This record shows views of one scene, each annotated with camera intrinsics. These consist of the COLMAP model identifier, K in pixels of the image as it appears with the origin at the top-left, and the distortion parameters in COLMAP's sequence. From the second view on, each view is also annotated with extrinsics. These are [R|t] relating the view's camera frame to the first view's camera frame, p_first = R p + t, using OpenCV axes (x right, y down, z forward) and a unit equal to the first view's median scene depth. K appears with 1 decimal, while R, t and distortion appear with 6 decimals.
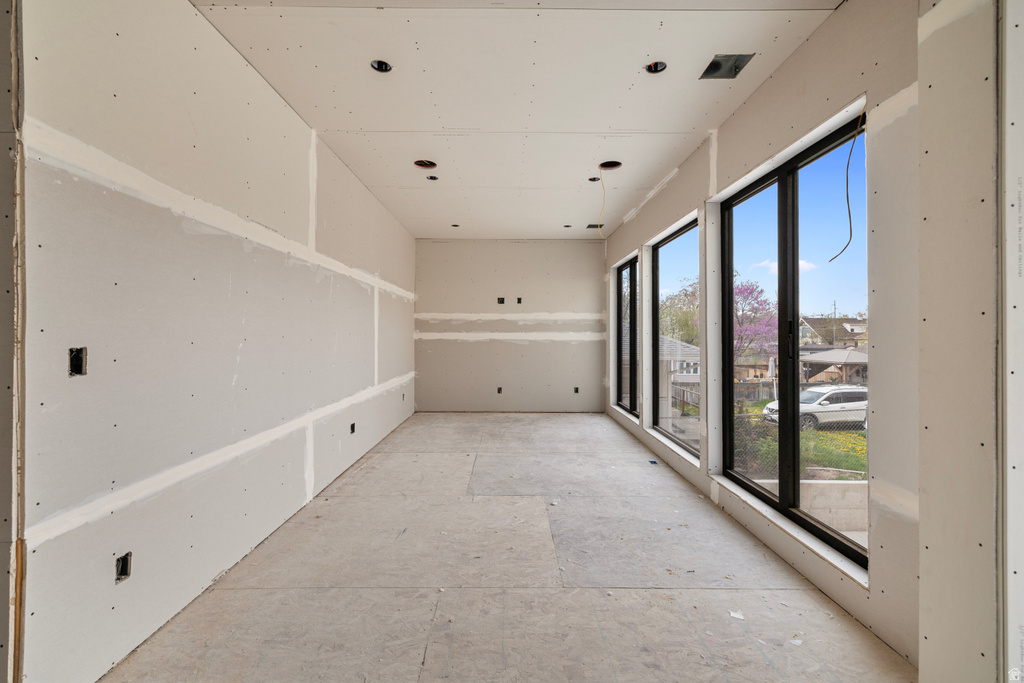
lens RADIAL K [[432.3, 0, 506.1], [0, 432.3, 338.0], [0, 0, 1]] dist [-0.000408, 0.000138]
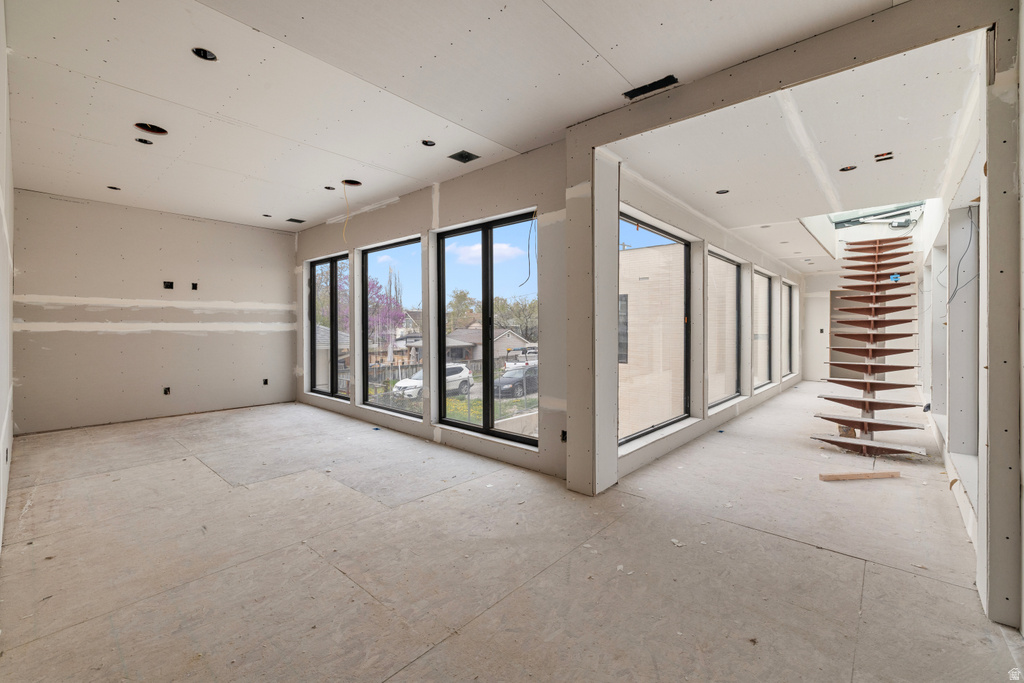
lens RADIAL K [[432.3, 0, 510.6], [0, 432.3, 328.9], [0, 0, 1]] dist [-0.000408, 0.000138]
pose [[0.662447, -0.006422, 0.749081, -0.406567], [0.005409, 0.999978, 0.003789, 0.000107], [-0.749089, 0.001541, 0.662468, -0.127274]]
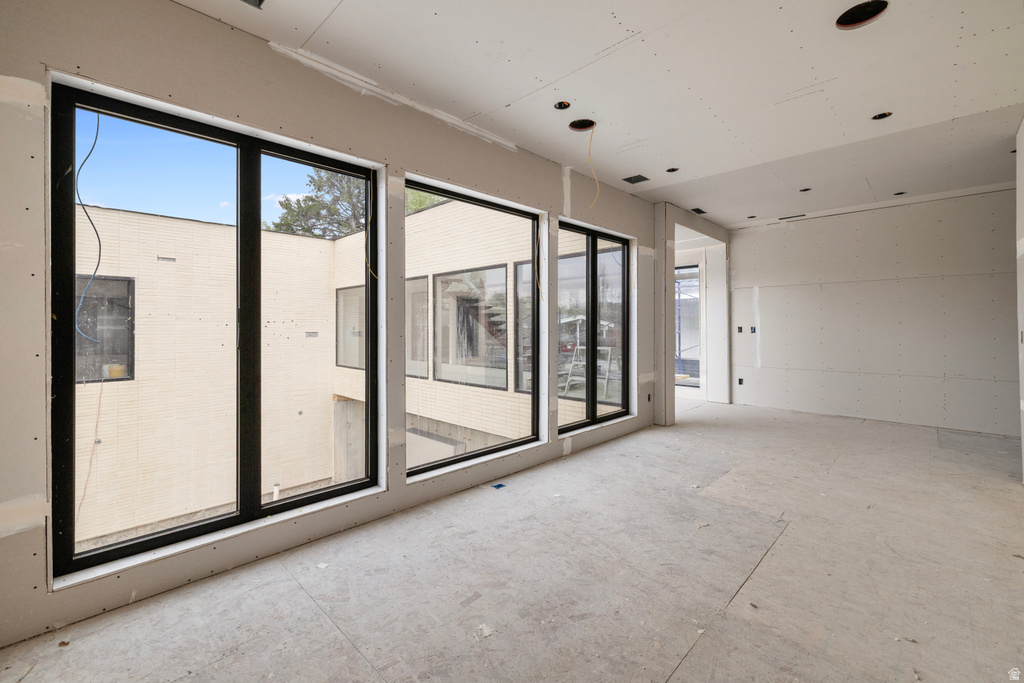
lens RADIAL K [[432.3, 0, 509.5], [0, 432.3, 322.7], [0, 0, 1]] dist [-0.000408, 0.000138]
pose [[-0.716873, 0.002734, 0.697199, -0.278117], [0.005815, 0.999981, 0.002058, -0.015333], [-0.697180, 0.005529, -0.716875, 1.923629]]
